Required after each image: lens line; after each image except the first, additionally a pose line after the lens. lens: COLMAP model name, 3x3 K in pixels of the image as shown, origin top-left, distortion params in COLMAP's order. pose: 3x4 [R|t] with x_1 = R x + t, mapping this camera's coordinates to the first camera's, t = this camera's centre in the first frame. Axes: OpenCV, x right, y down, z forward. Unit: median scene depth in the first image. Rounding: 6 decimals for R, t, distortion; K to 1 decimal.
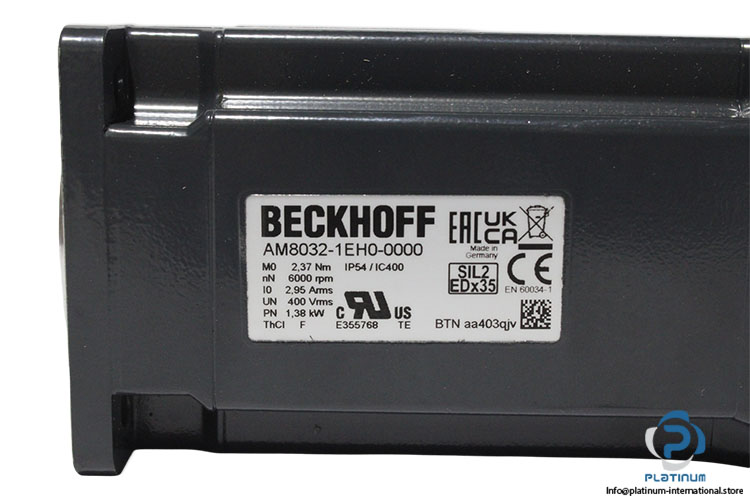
lens RADIAL K [[1292.1, 0, 375.0], [0, 1292.1, 250.0], [0, 0, 1]] dist [0.341588, 0.003652]
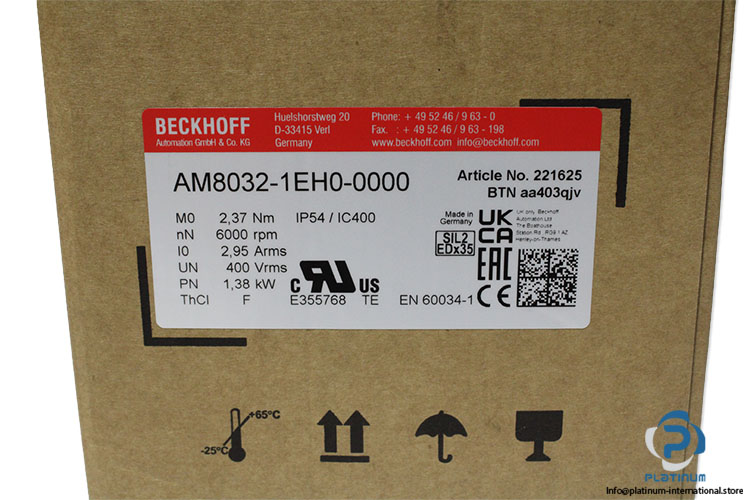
lens RADIAL K [[1042.5, 0, 375.0], [0, 1042.5, 250.0], [0, 0, 1]] dist [1.295134, 0.005015]
pose [[0.999214, 0.006981, 0.039034, -0.001475], [-0.007372, 0.999924, 0.009875, 0.019197], [-0.038962, -0.010155, 0.999189, 0.327462]]
